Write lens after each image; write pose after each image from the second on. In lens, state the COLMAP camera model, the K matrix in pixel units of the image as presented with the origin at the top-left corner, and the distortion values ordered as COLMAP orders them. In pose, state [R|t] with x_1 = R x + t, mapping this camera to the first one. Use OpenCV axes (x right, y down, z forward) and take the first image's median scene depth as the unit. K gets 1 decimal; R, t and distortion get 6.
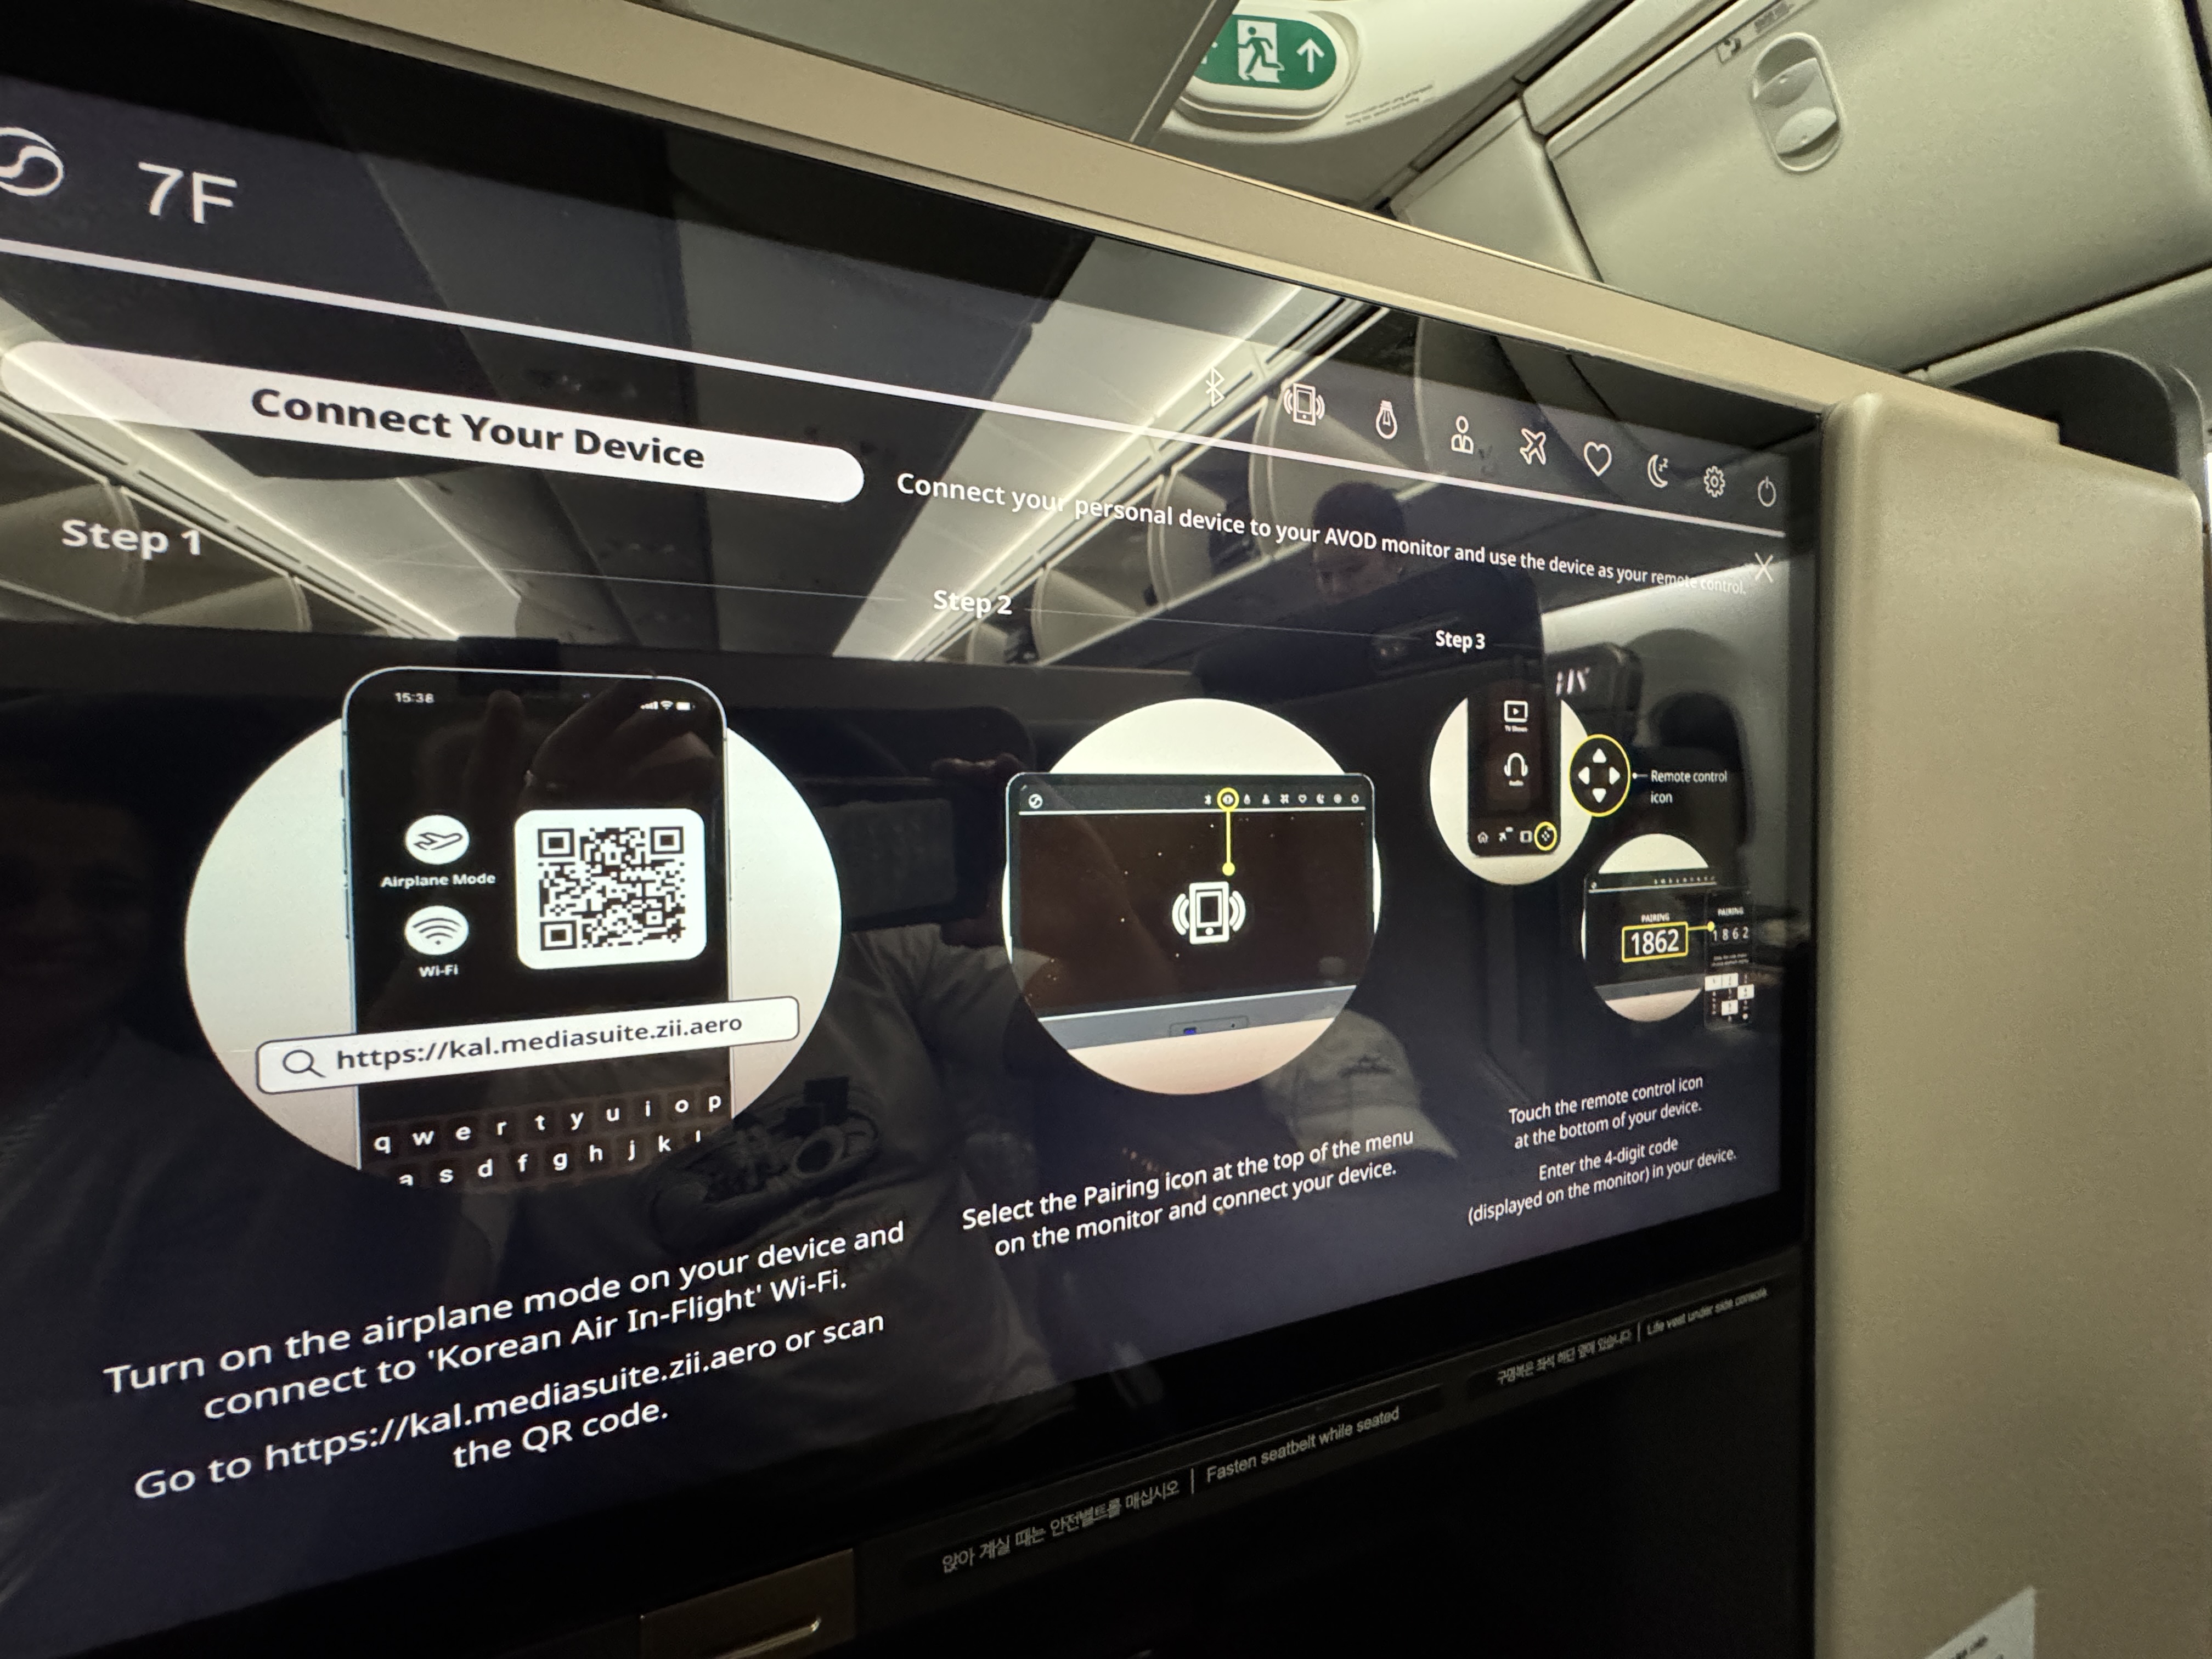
lens RADIAL K [[900.8, 0, 1094.4], [0, 900.8, 828.7], [0, 0, 1]] dist [-0.001606, -0.000397]
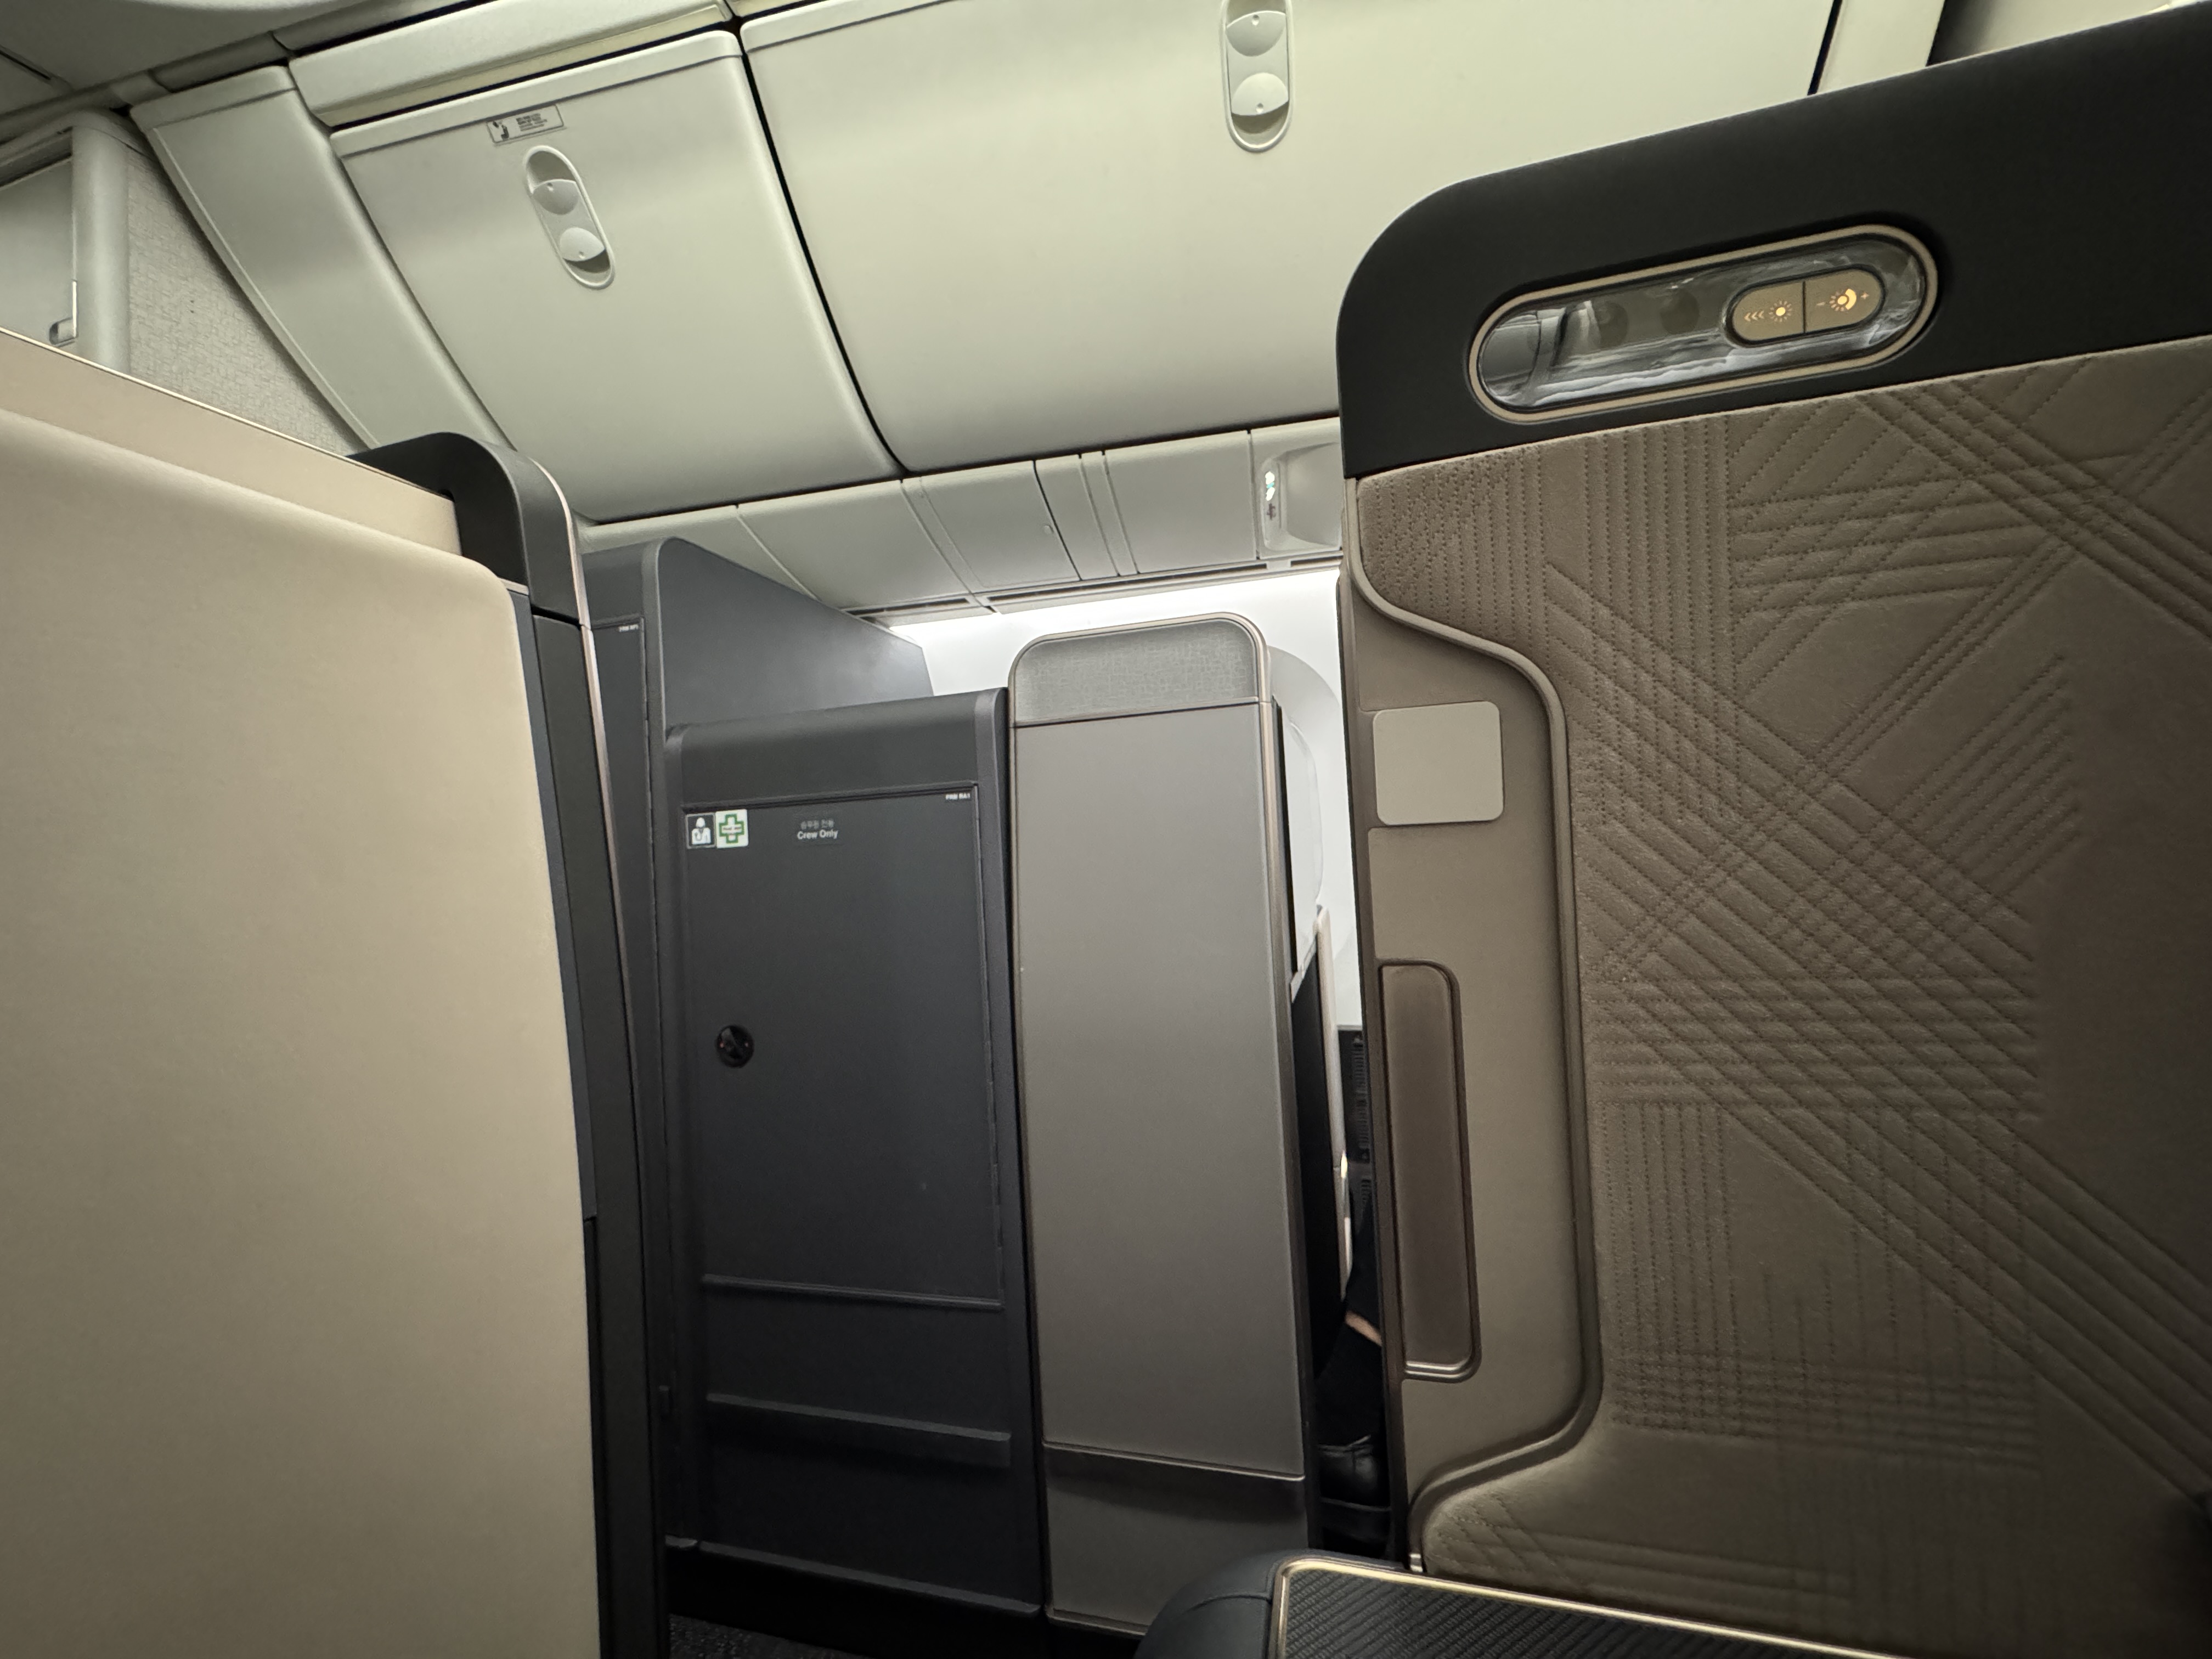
lens RADIAL K [[900.8, 0, 1094.4], [0, 900.8, 828.7], [0, 0, 1]] dist [-0.001606, -0.000397]
pose [[0.616516, -0.006001, 0.787320, 0.700356], [0.070619, 0.996362, -0.047704, 0.011733], [-0.784169, 0.085010, 0.614697, -0.165981]]
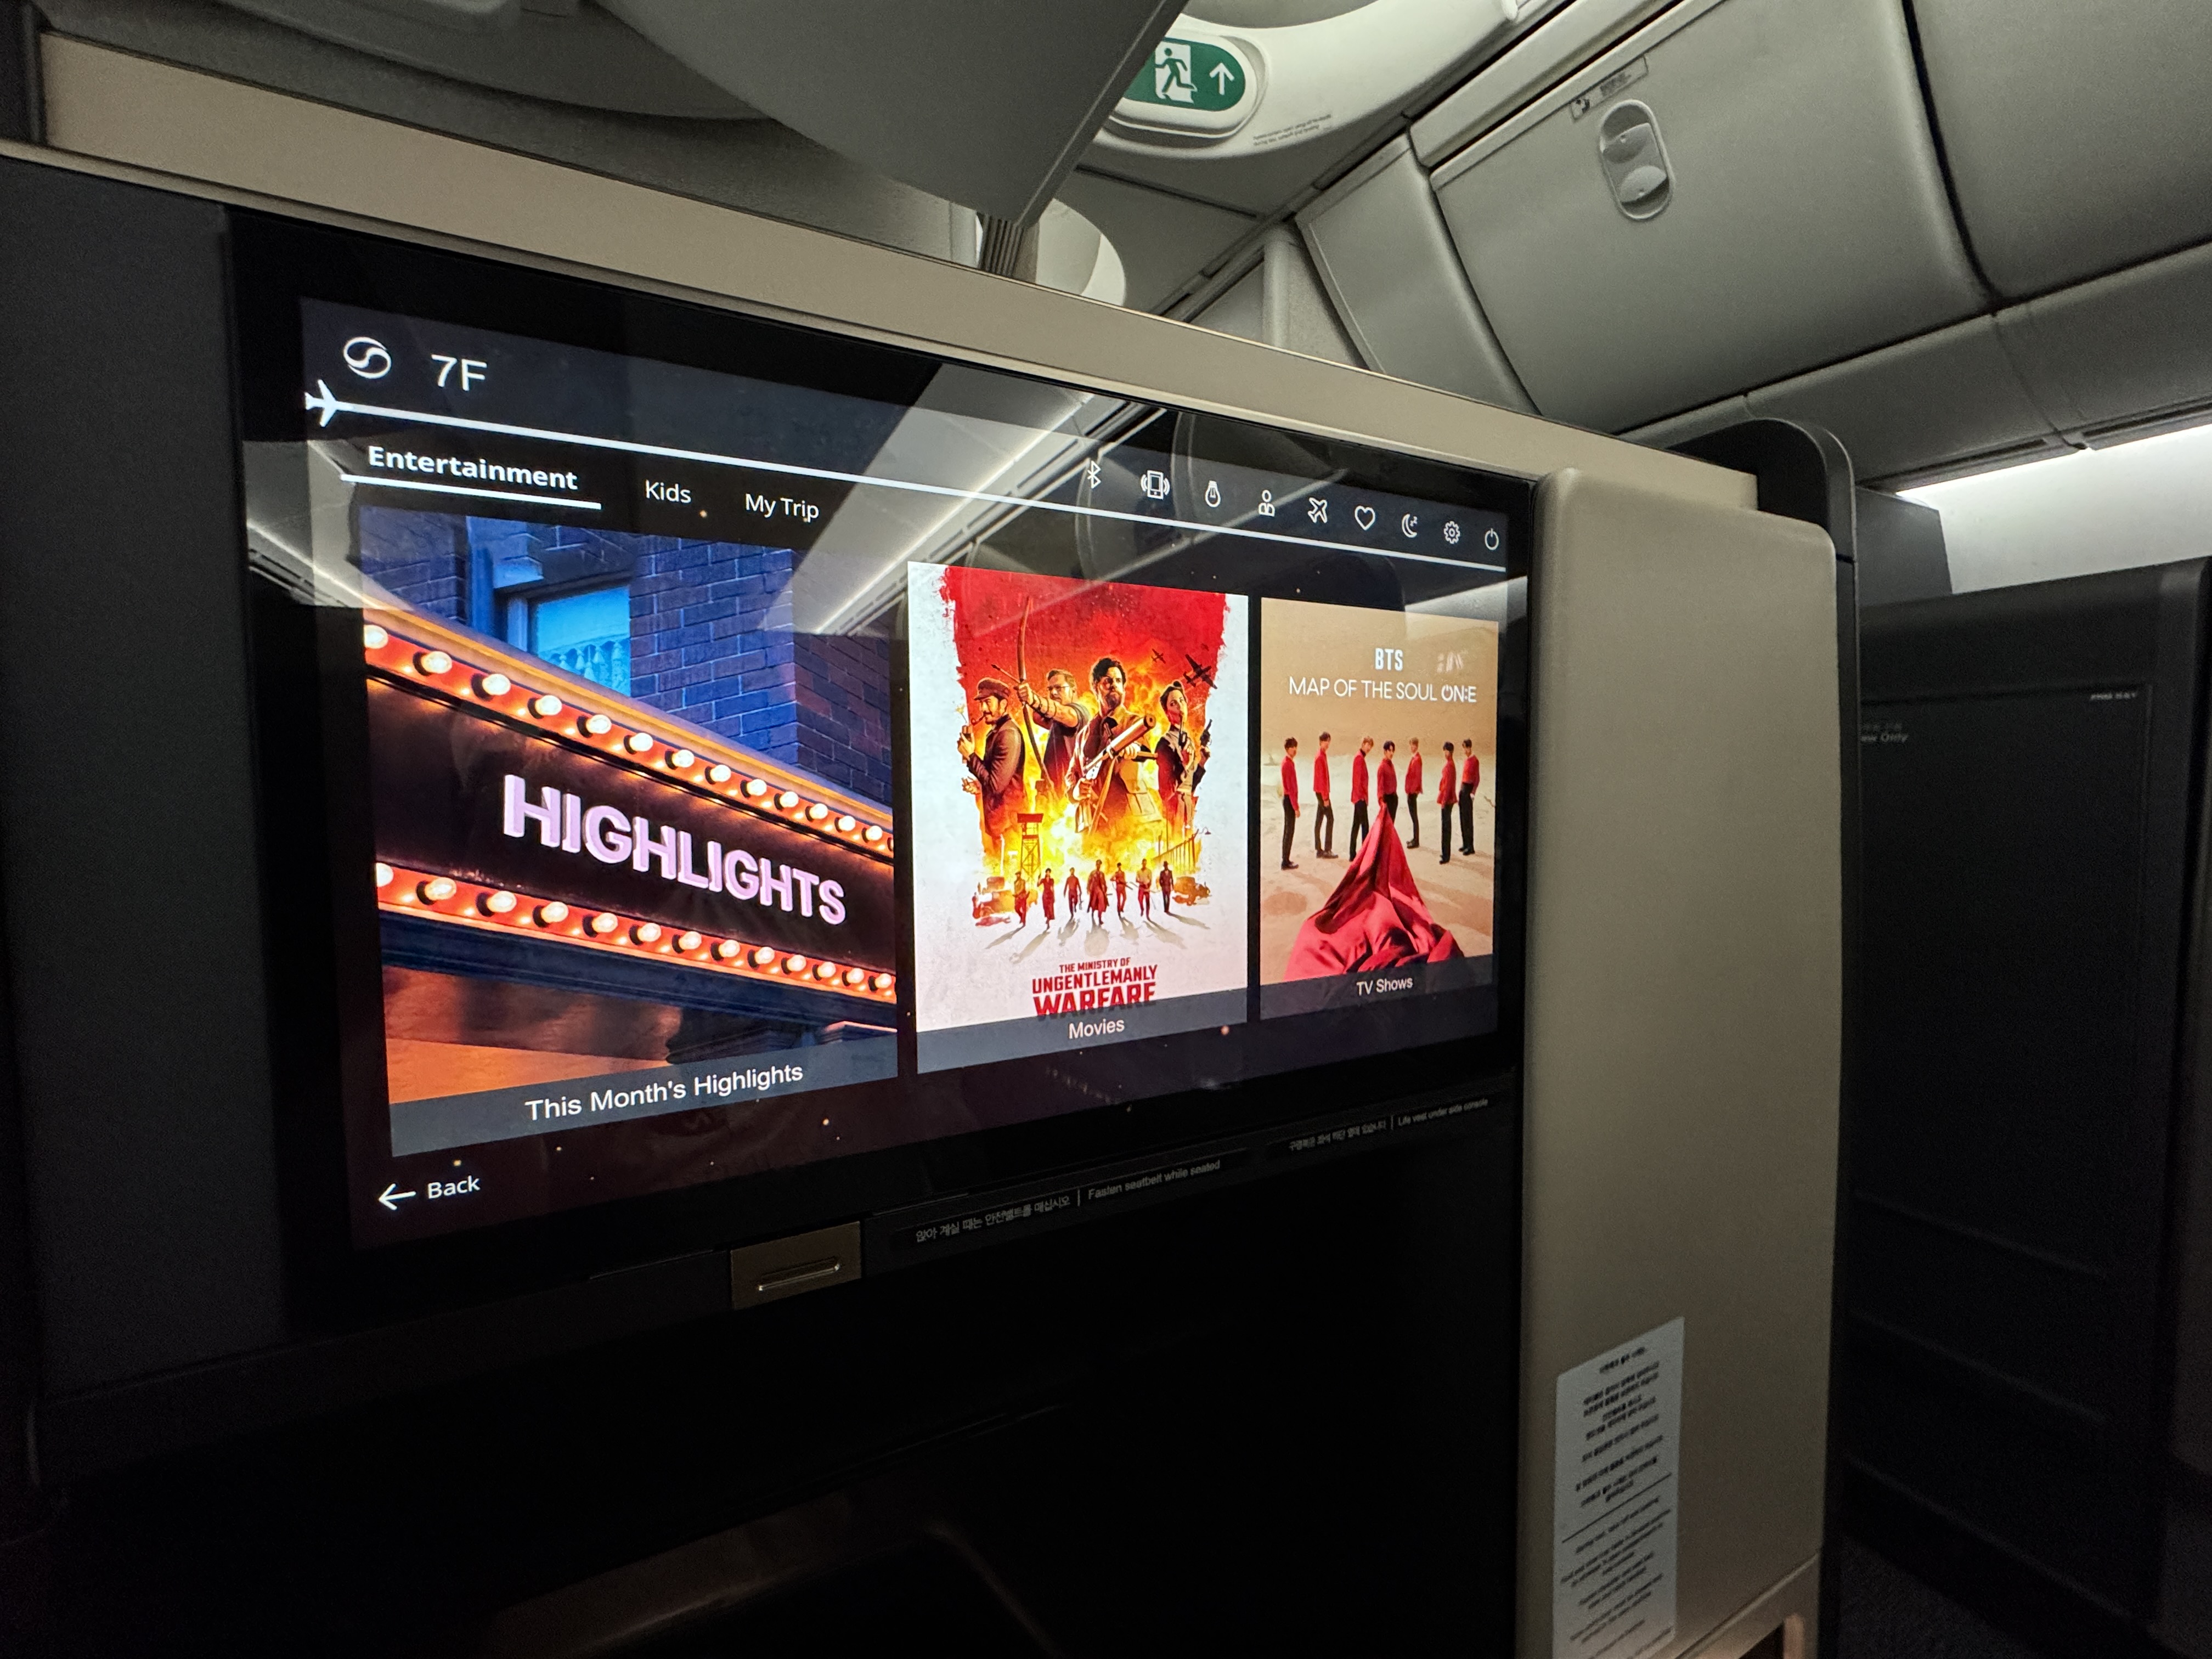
lens RADIAL K [[900.8, 0, 1094.4], [0, 900.8, 828.7], [0, 0, 1]] dist [-0.001606, -0.000397]
pose [[0.997006, -0.000895, 0.077323, 0.008838], [-0.001439, 0.999545, 0.030128, 0.026420], [-0.077315, -0.030149, 0.996551, -0.252230]]
